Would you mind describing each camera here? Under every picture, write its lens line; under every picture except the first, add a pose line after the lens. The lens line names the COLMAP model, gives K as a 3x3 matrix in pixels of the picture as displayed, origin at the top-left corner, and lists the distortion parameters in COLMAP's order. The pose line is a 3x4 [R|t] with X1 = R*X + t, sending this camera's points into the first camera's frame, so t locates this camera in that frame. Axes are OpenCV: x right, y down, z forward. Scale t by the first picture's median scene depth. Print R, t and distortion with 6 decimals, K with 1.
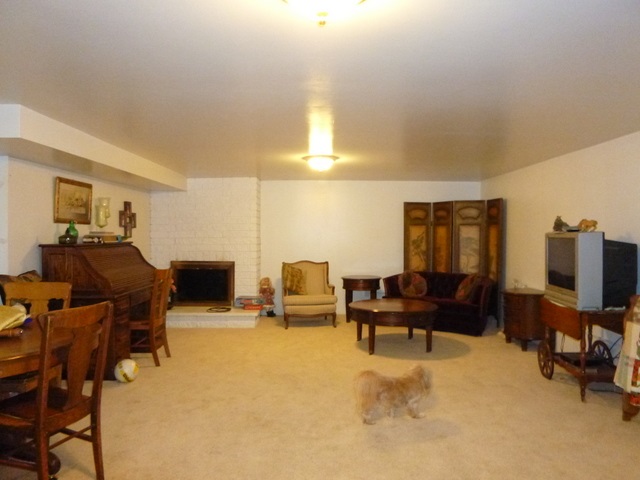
lens RADIAL K [[448.9, 0, 320.0], [0, 448.9, 240.0], [0, 0, 1]] dist [-0.070023, 0.003787]
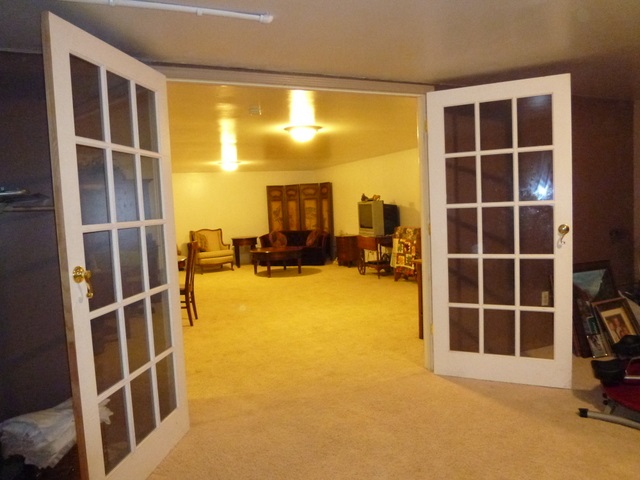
lens RADIAL K [[448.9, 0, 320.0], [0, 448.9, 240.0], [0, 0, 1]] dist [-0.070023, 0.003787]
pose [[0.912534, -0.075799, 0.401915, -0.284260], [0.053613, 0.996366, 0.066183, 0.006498], [-0.405471, -0.038846, 0.913282, -0.475883]]
